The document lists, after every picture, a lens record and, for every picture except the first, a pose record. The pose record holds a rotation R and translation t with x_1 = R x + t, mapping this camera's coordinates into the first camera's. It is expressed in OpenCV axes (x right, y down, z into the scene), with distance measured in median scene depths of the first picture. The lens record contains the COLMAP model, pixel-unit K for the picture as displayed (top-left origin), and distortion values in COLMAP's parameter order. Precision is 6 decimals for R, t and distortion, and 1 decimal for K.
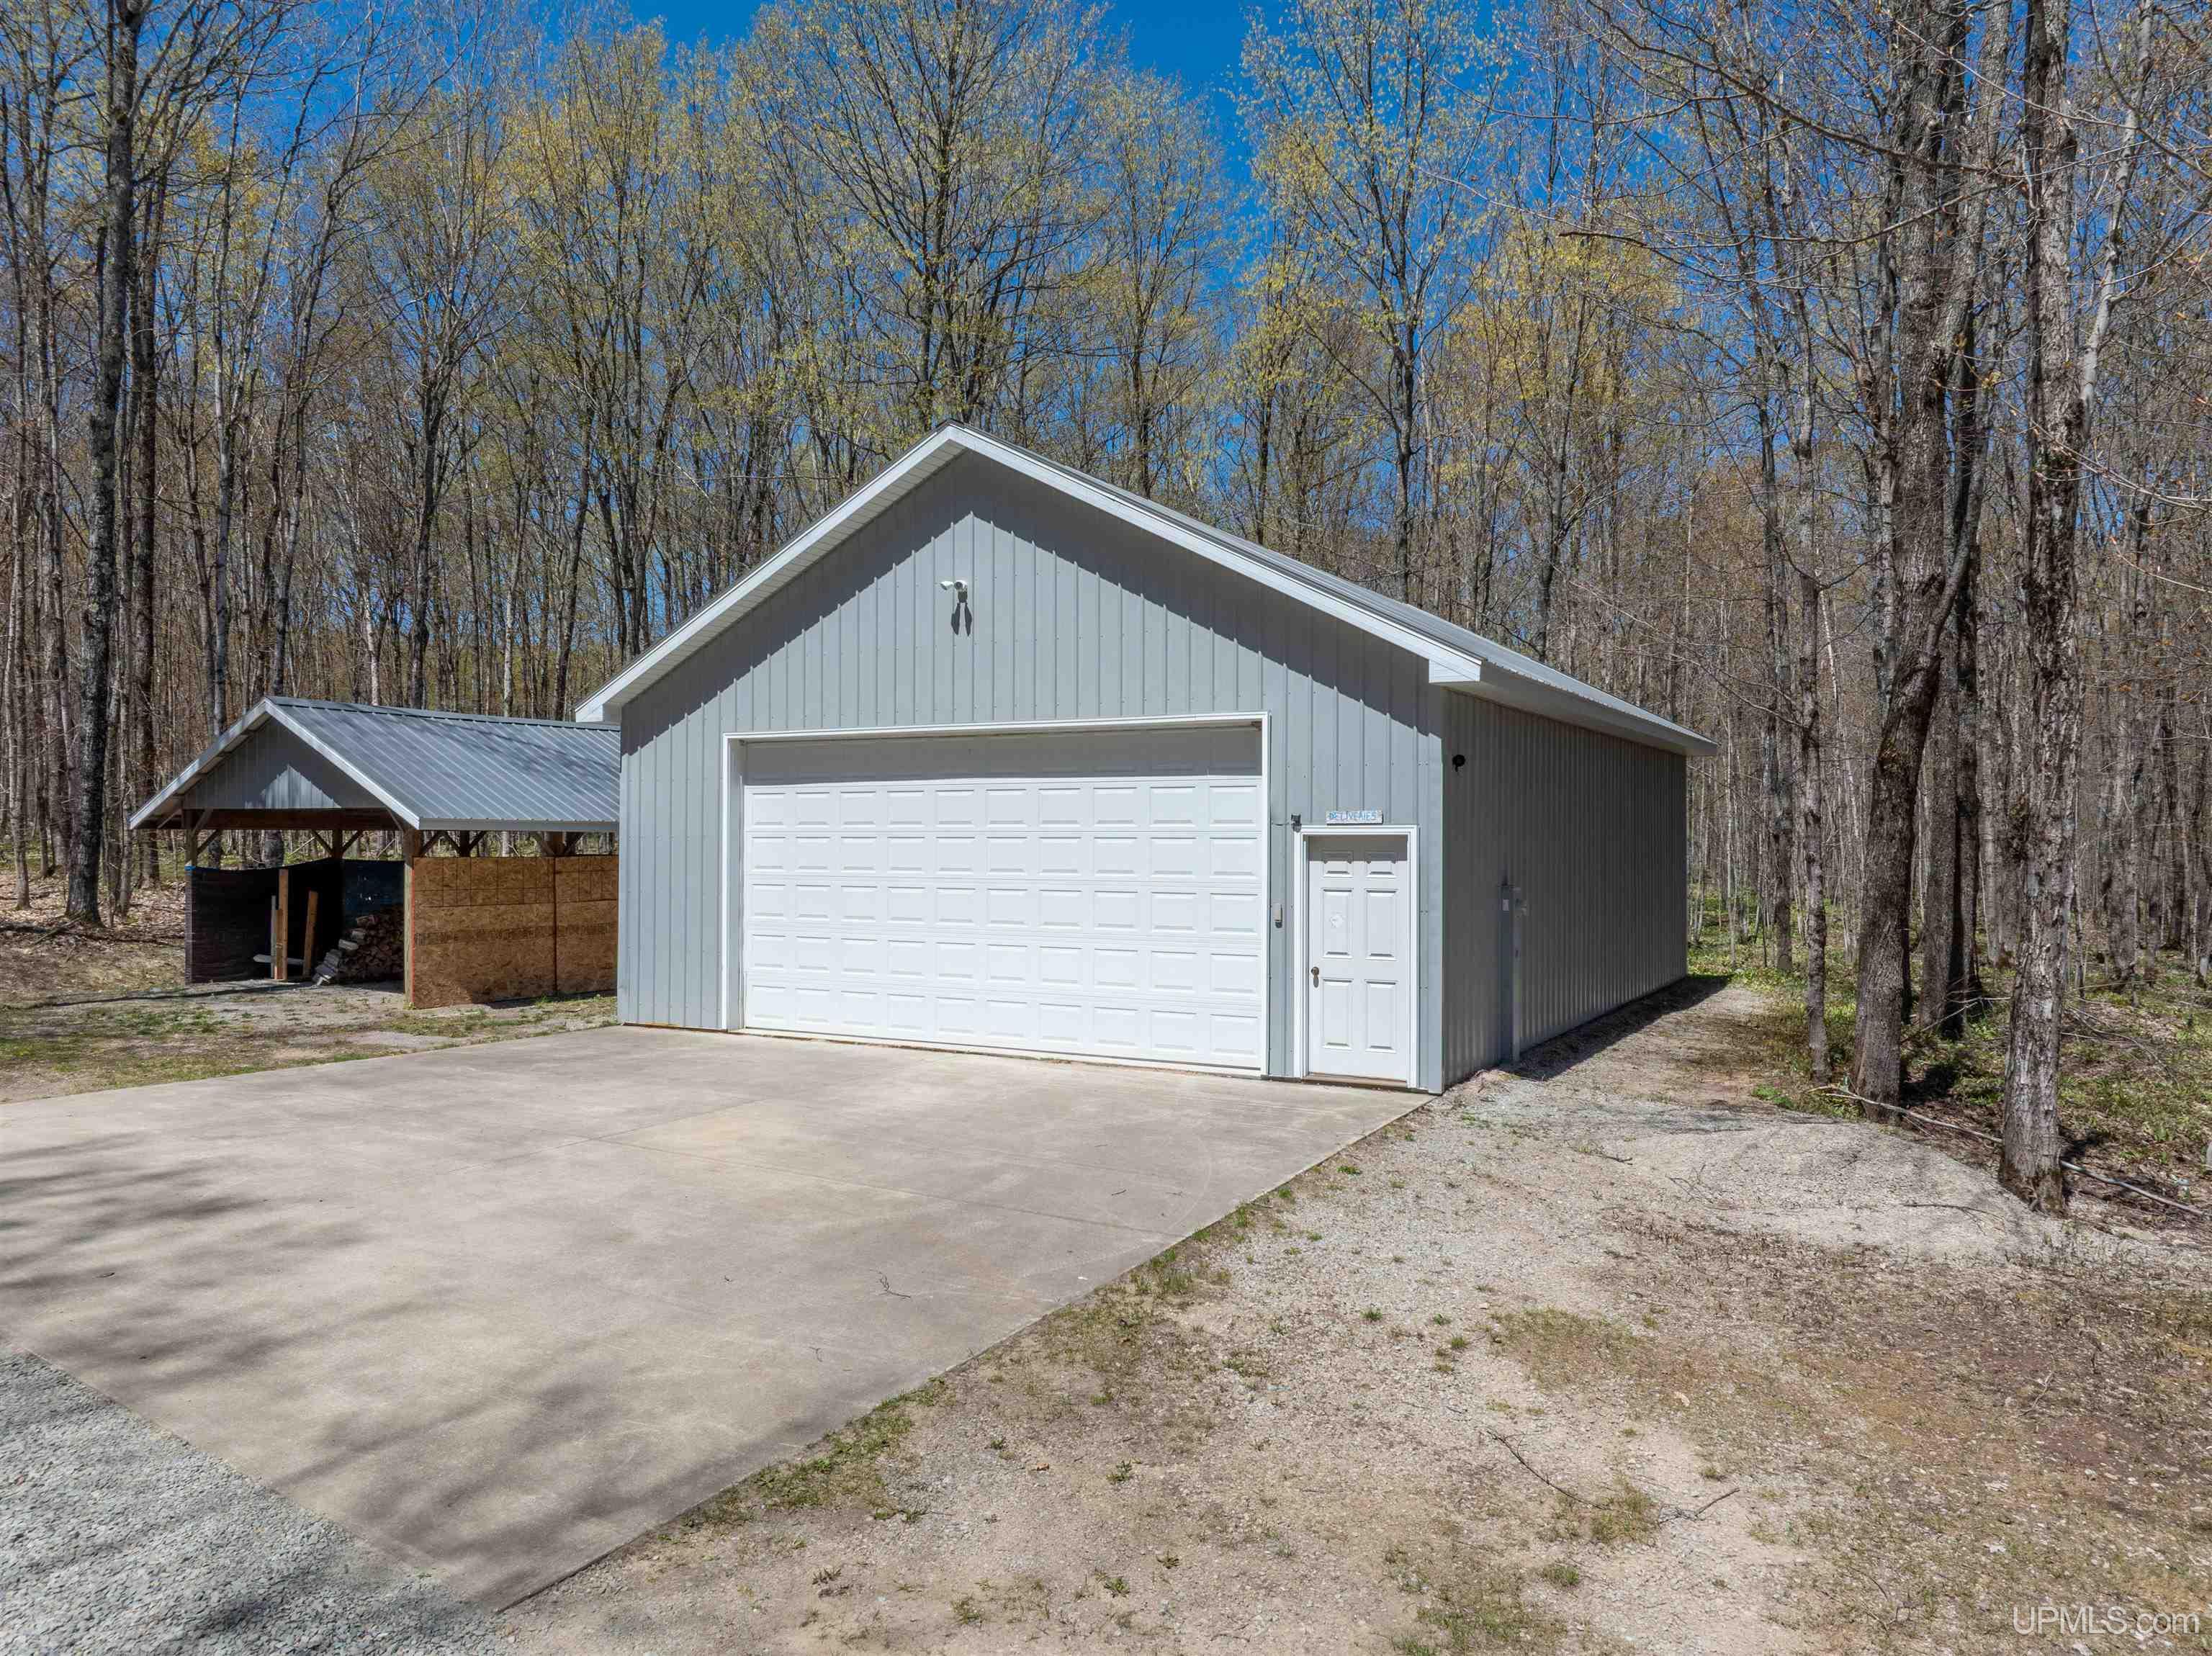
lens RADIAL K [[1535.7, 0, 1104.1], [0, 1535.7, 816.6], [0, 0, 1]] dist [-0.035788, -0.001315]
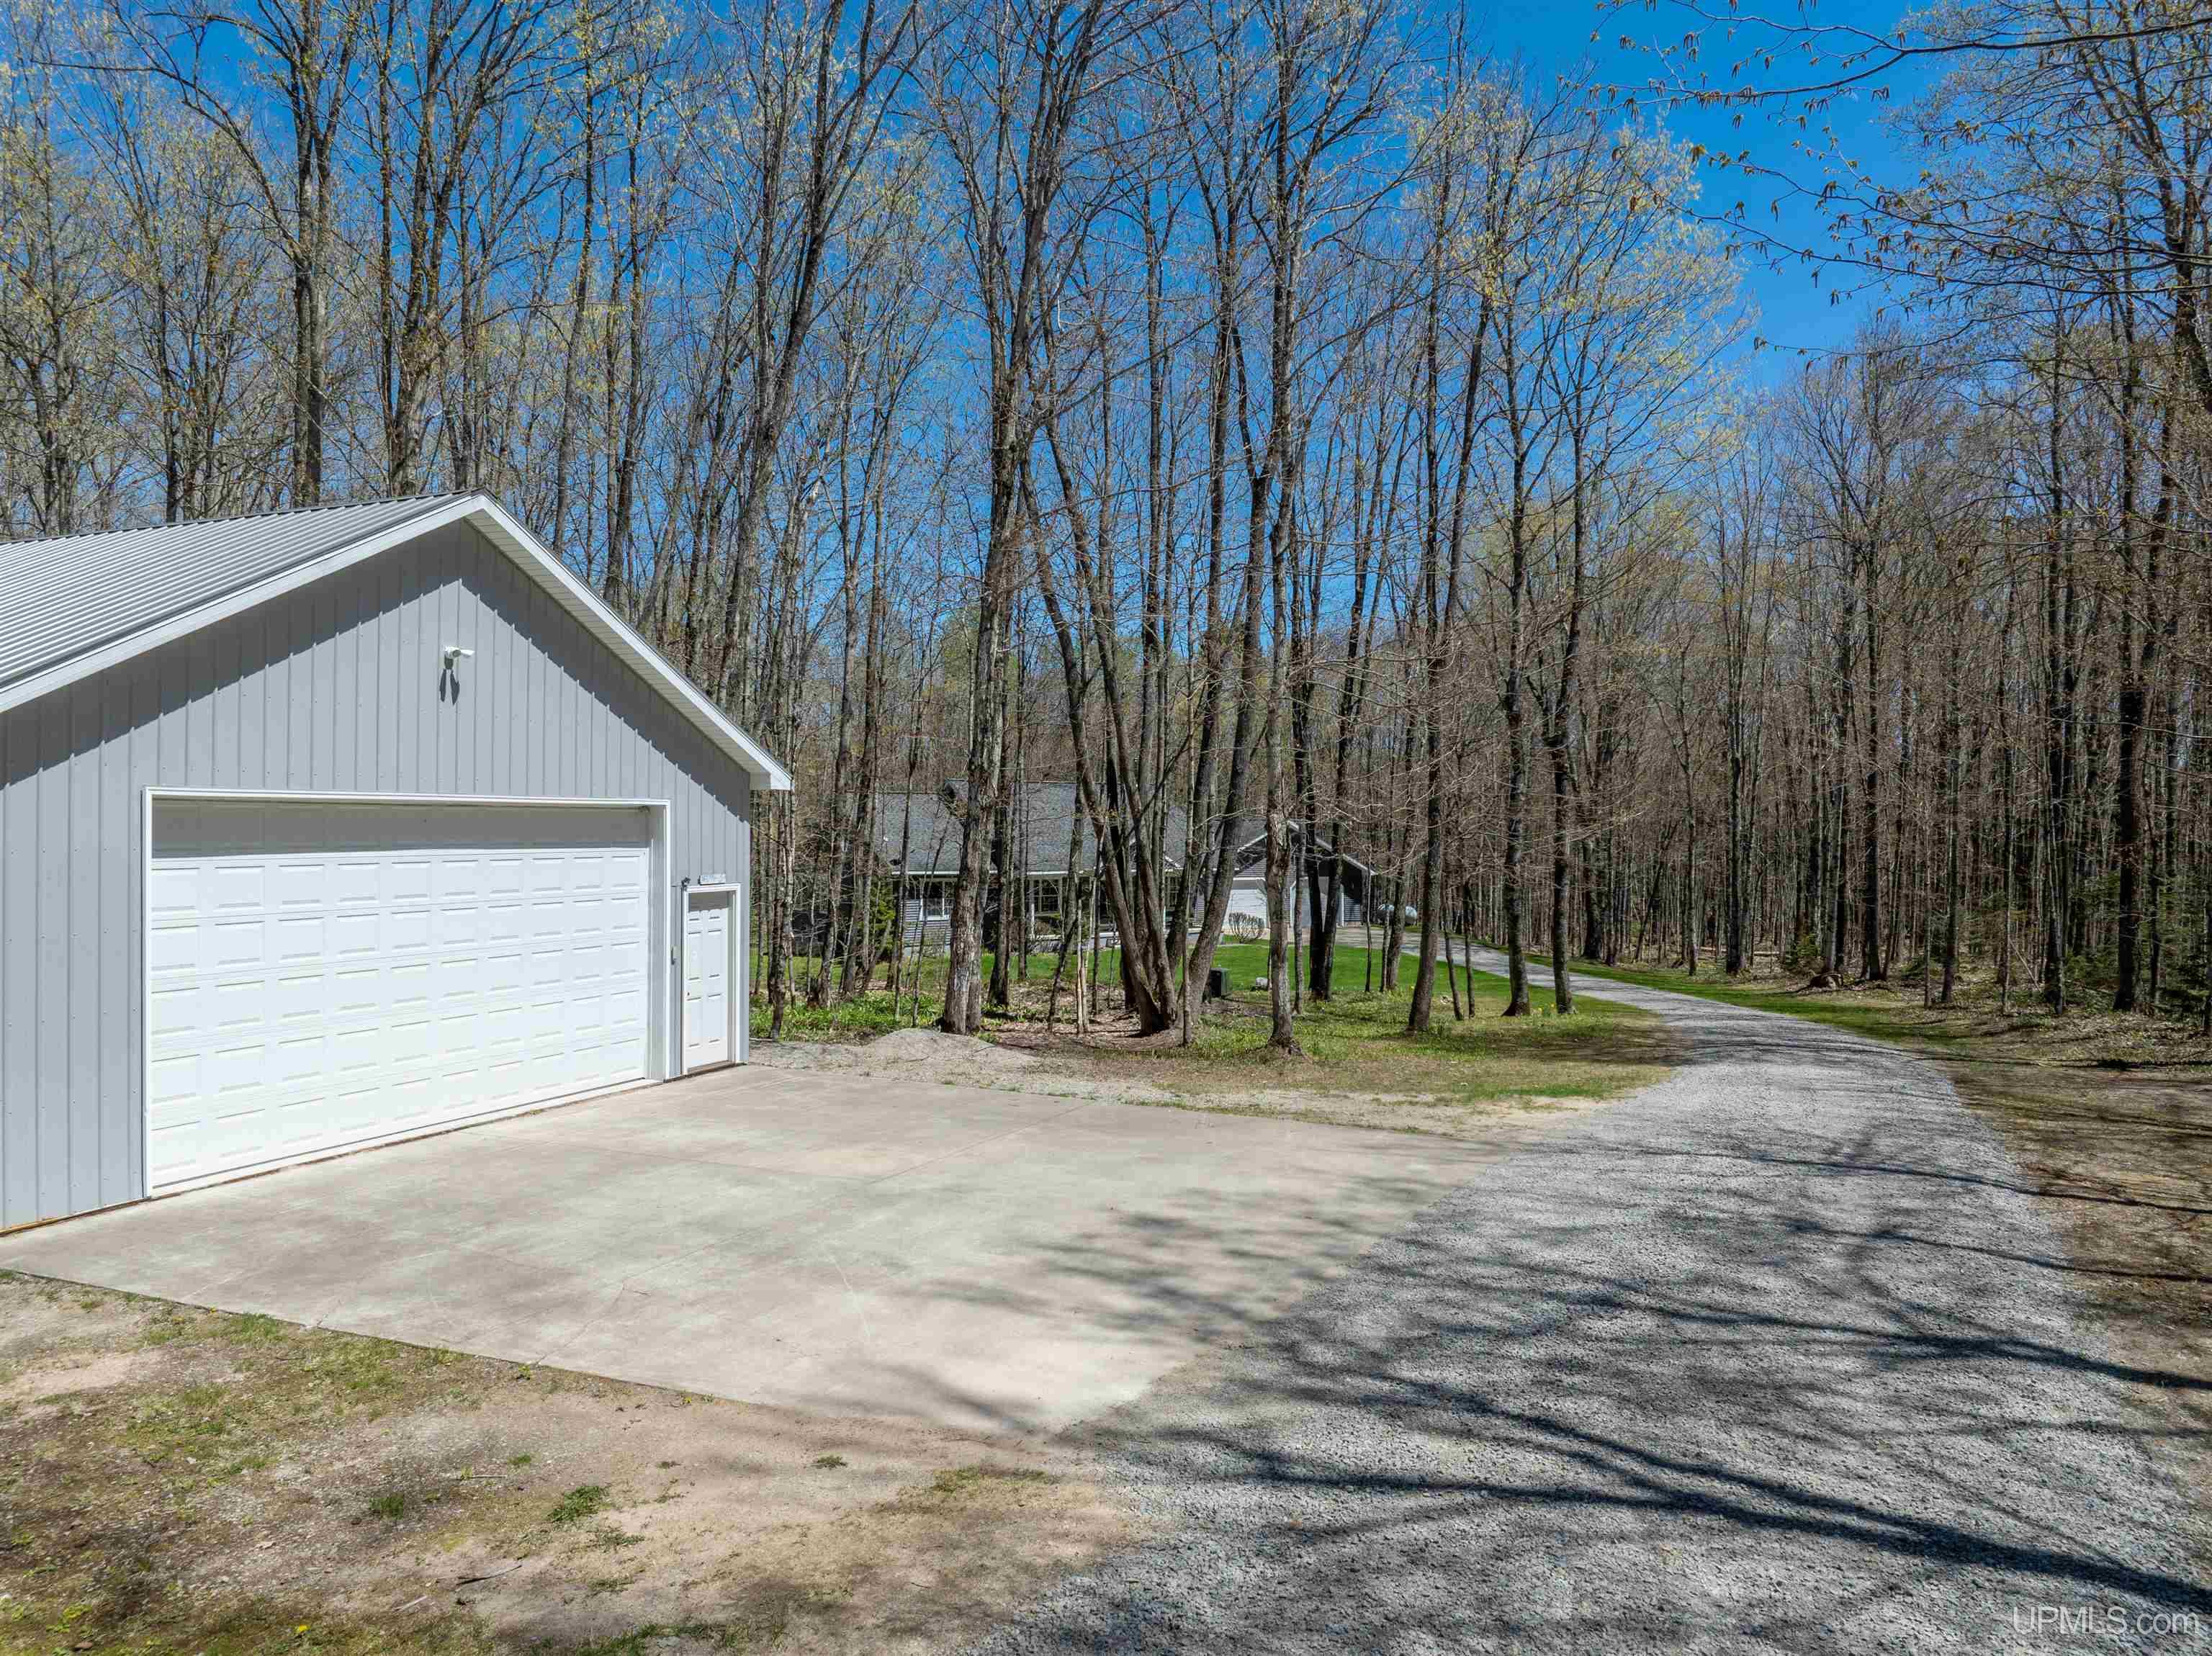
lens RADIAL K [[1535.7, 0, 1107.2], [0, 1535.7, 836.6], [0, 0, 1]] dist [-0.035788, -0.001315]
pose [[-0.112457, 0.002287, 0.993654, -1.193761], [0.005394, 0.999984, -0.001691, -0.032149], [-0.993642, 0.005169, -0.112468, 0.752688]]
